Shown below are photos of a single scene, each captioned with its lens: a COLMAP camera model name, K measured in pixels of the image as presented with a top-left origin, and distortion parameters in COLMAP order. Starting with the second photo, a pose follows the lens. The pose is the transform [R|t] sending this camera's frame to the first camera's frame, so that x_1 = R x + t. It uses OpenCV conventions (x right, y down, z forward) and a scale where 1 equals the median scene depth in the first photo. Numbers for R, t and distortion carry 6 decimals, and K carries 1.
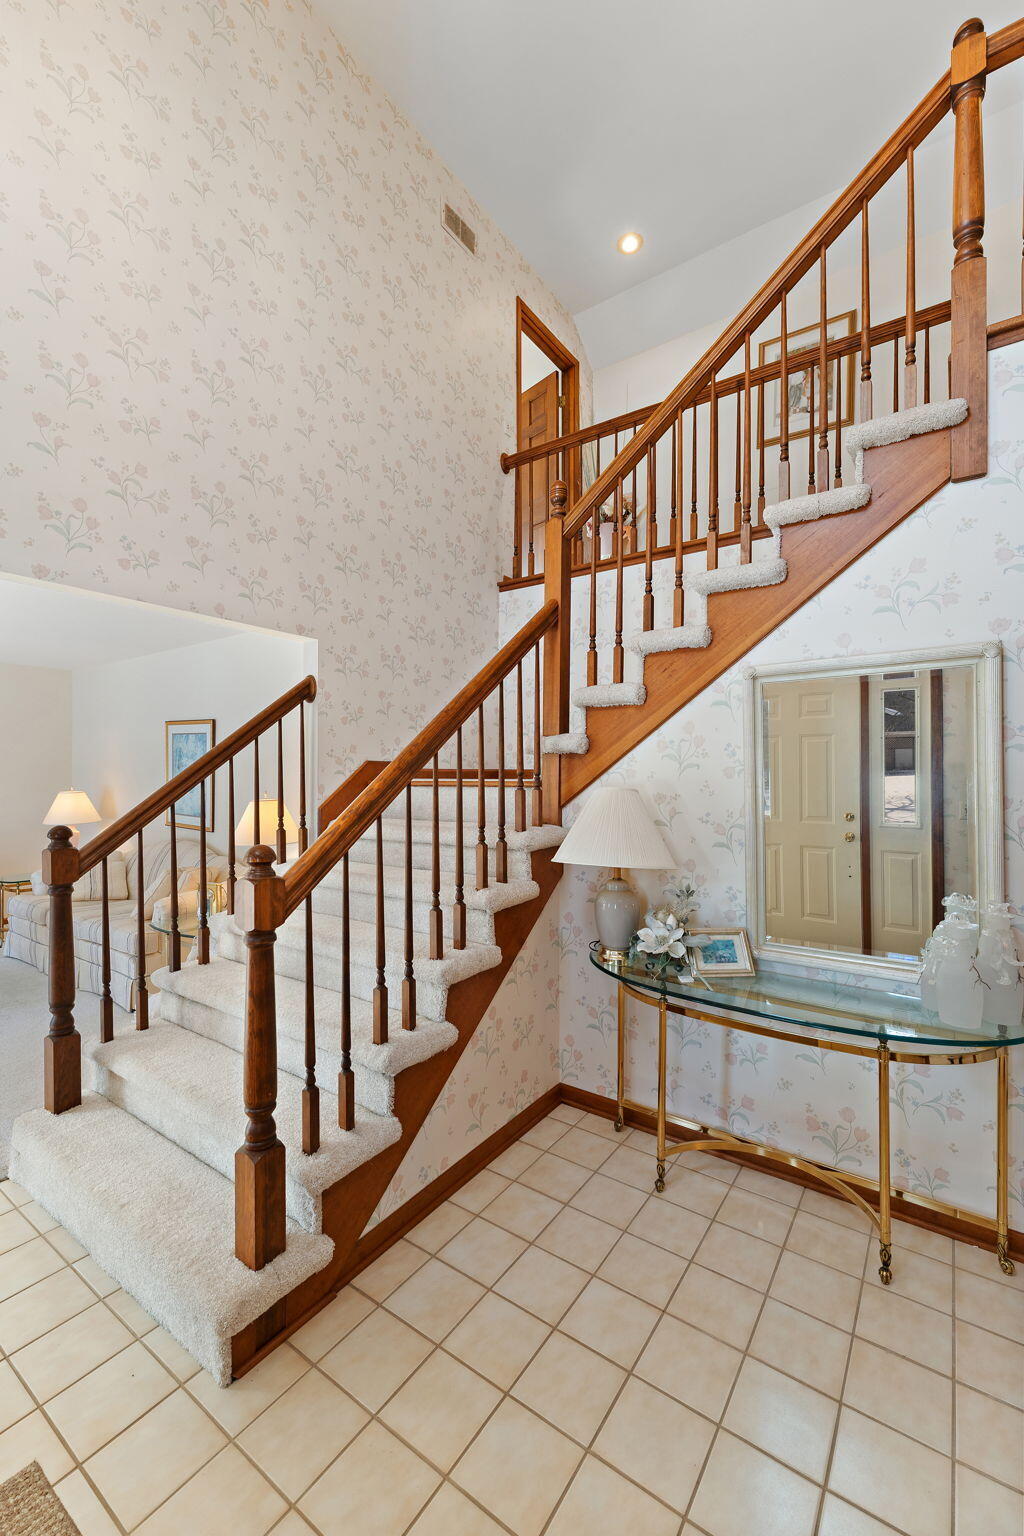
lens RADIAL K [[630.5, 0, 512.0], [0, 630.5, 768.0], [0, 0, 1]] dist [-0.003522, 0.000106]
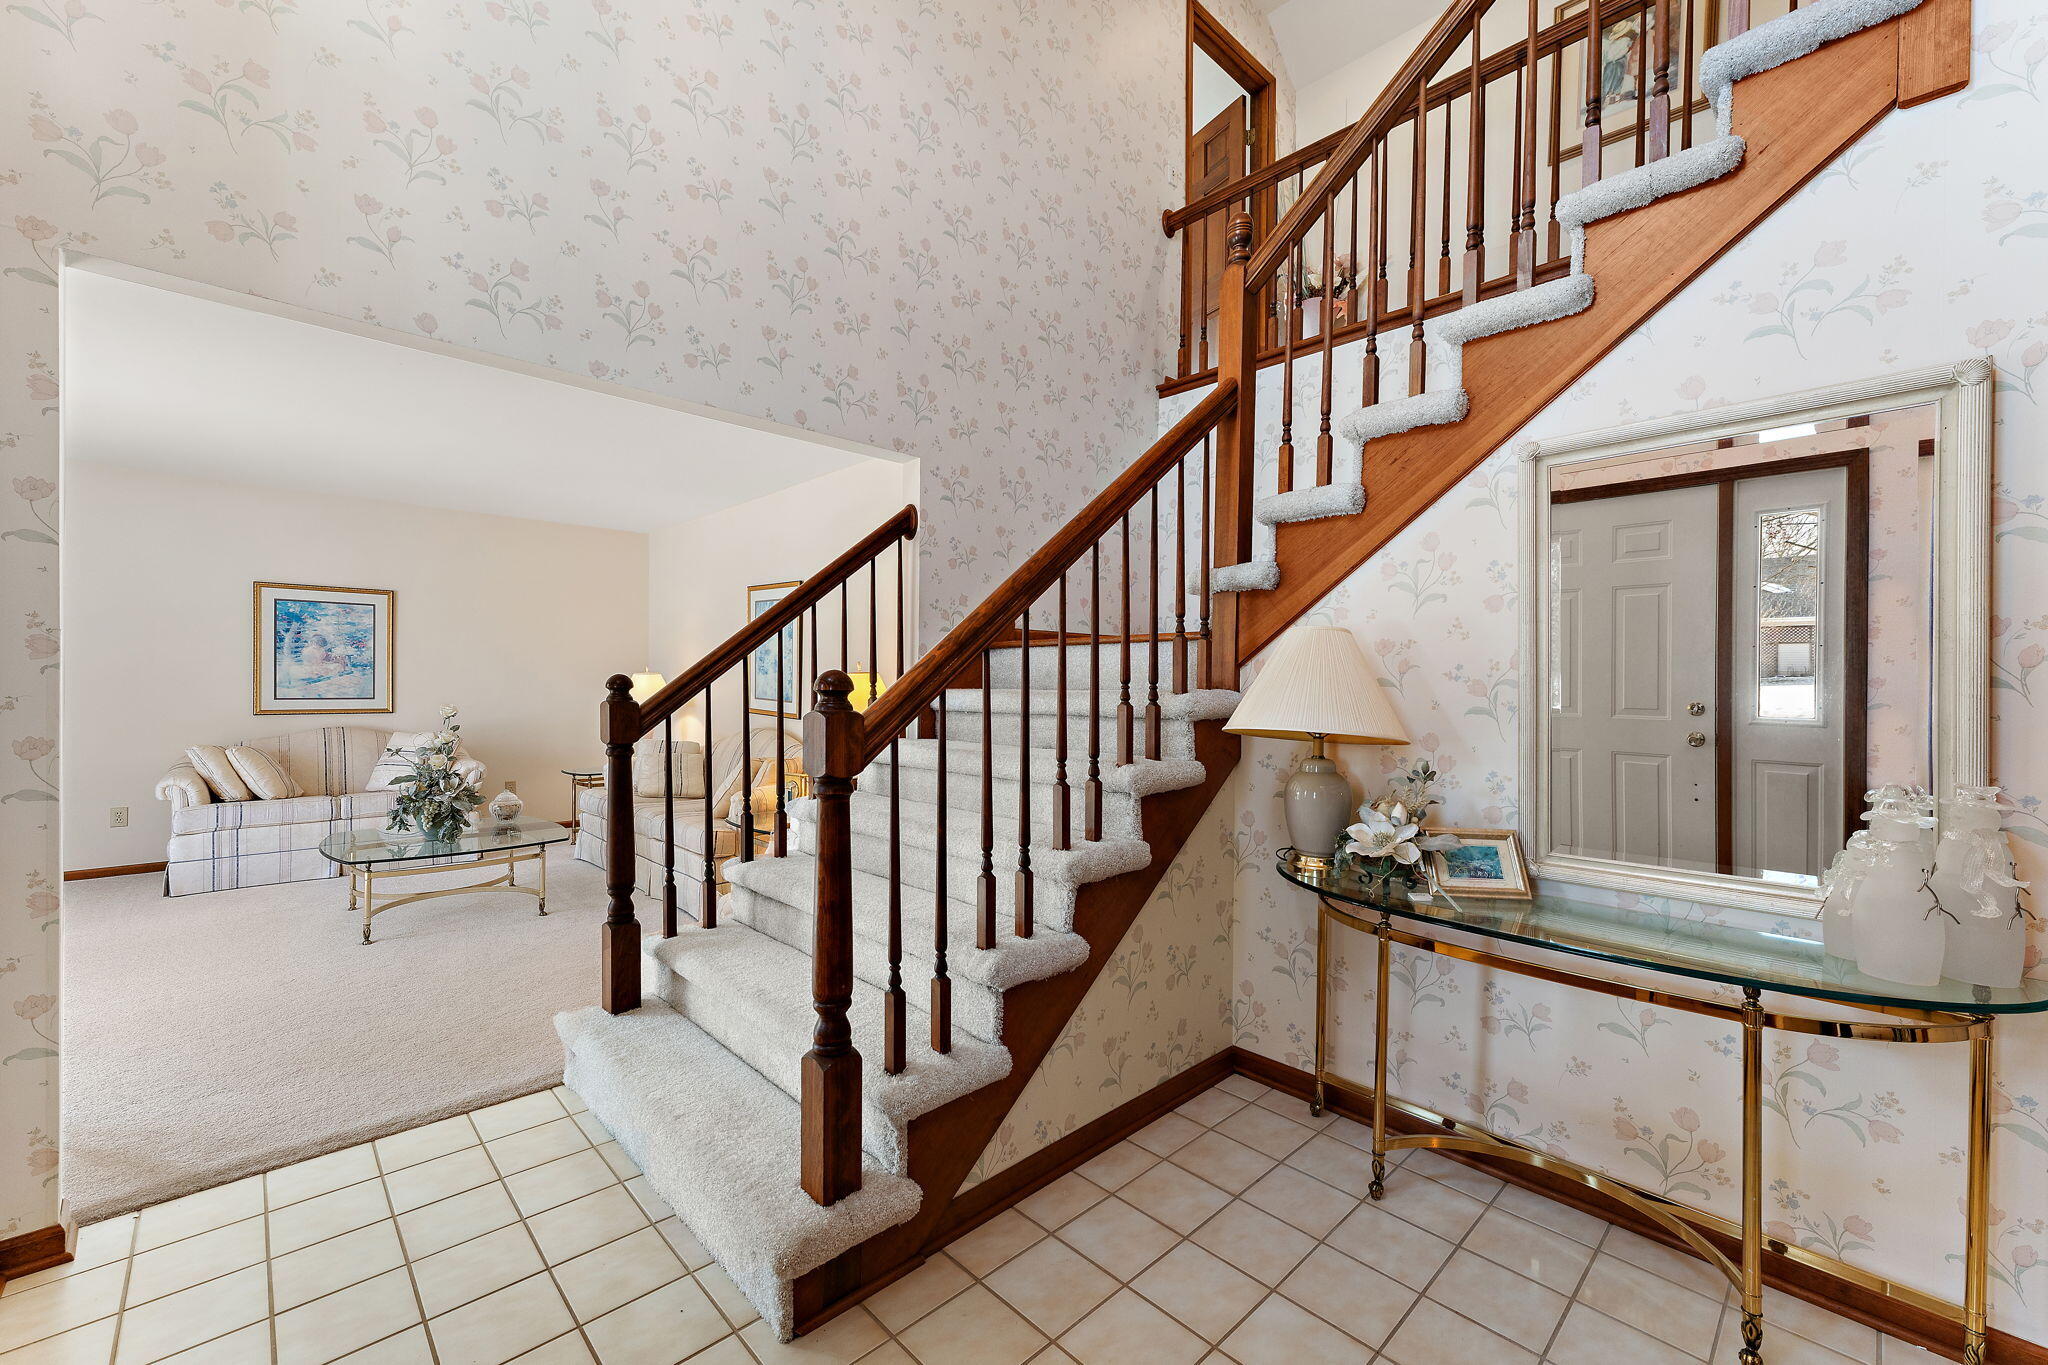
lens RADIAL K [[820.9, 0, 1013.6], [0, 820.9, 688.6], [0, 0, 1]] dist [-0.000802, 0.000287]
pose [[0.979583, 0.009602, -0.200809, 0.017443], [-0.007416, 0.999905, 0.011634, 0.095395], [0.200902, -0.009907, 0.979561, 0.032649]]
